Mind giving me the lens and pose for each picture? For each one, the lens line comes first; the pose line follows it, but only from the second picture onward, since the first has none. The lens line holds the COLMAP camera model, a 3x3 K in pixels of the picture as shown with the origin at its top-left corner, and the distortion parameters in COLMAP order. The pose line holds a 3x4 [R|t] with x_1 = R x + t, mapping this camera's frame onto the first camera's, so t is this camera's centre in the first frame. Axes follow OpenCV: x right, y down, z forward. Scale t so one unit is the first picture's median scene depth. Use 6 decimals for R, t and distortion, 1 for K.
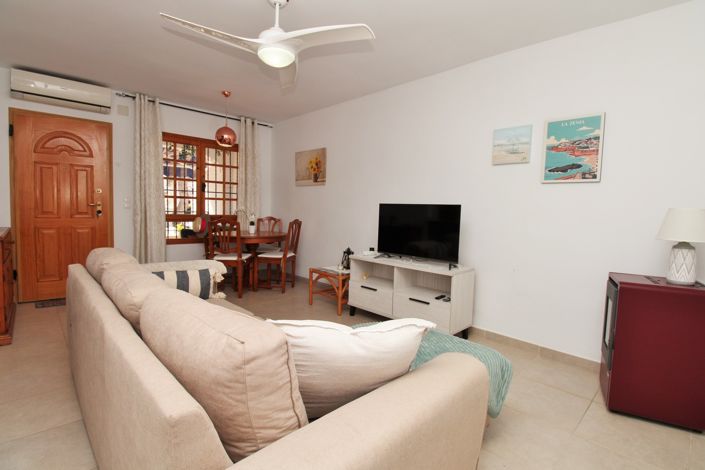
lens RADIAL K [[330.8, 0, 352.5], [0, 330.8, 235.0], [0, 0, 1]] dist [-0.041619, -0.000031]
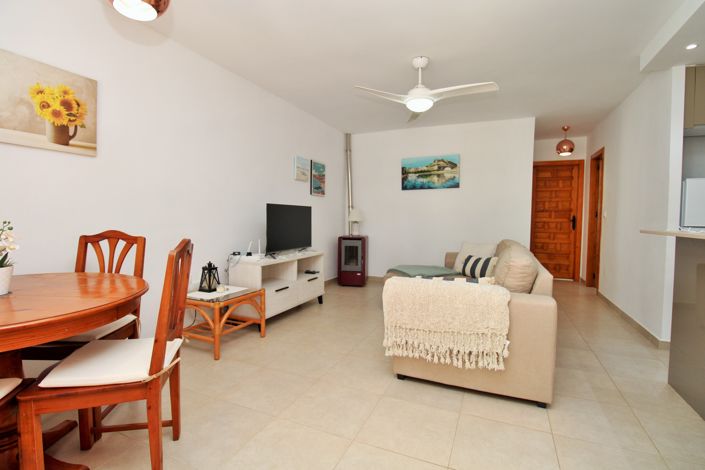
lens RADIAL K [[335.6, 0, 353.5], [0, 335.6, 230.9], [0, 0, 1]] dist [0.004375, -0.015496]
pose [[-0.383491, -0.075521, 0.920452, -0.730556], [0.046062, 0.993847, 0.100733, -0.080989], [-0.922395, 0.081028, -0.377653, 0.897326]]
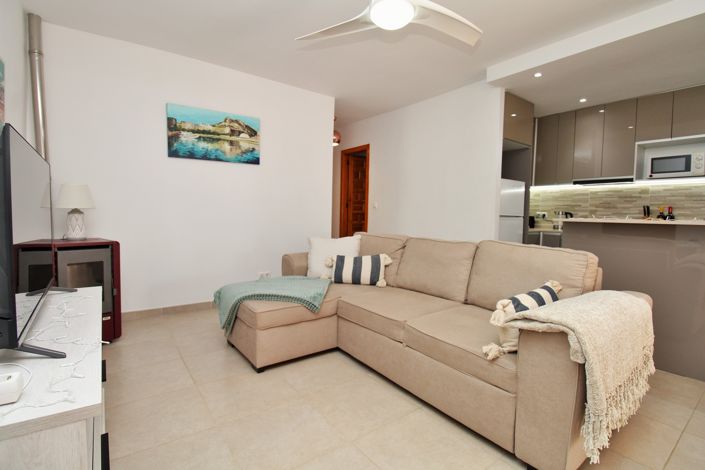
lens RADIAL K [[335.6, 0, 353.5], [0, 335.6, 230.9], [0, 0, 1]] dist [0.004375, -0.015496]
pose [[-0.991849, -0.060523, 0.112130, -0.124960], [-0.045670, 0.990383, 0.130598, -0.051550], [-0.118955, 0.124412, -0.985074, 0.939235]]
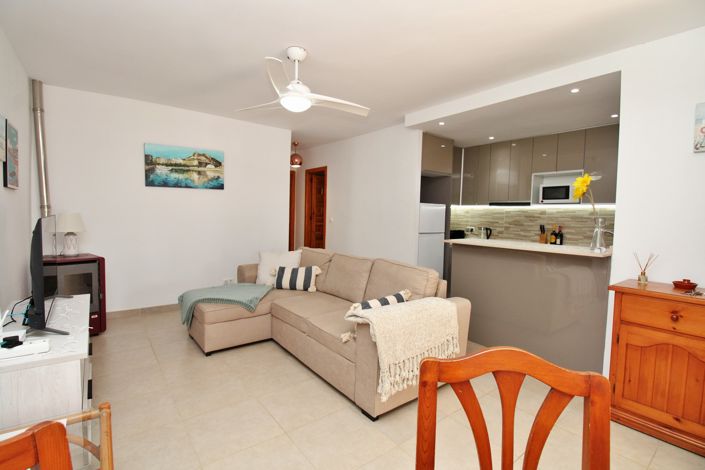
lens RADIAL K [[335.6, 0, 353.5], [0, 335.6, 230.9], [0, 0, 1]] dist [0.004375, -0.015496]
pose [[-0.993354, -0.064244, 0.095498, -0.284745], [-0.051570, 0.990209, 0.129718, -0.125032], [-0.102896, 0.123931, -0.986941, 1.097729]]
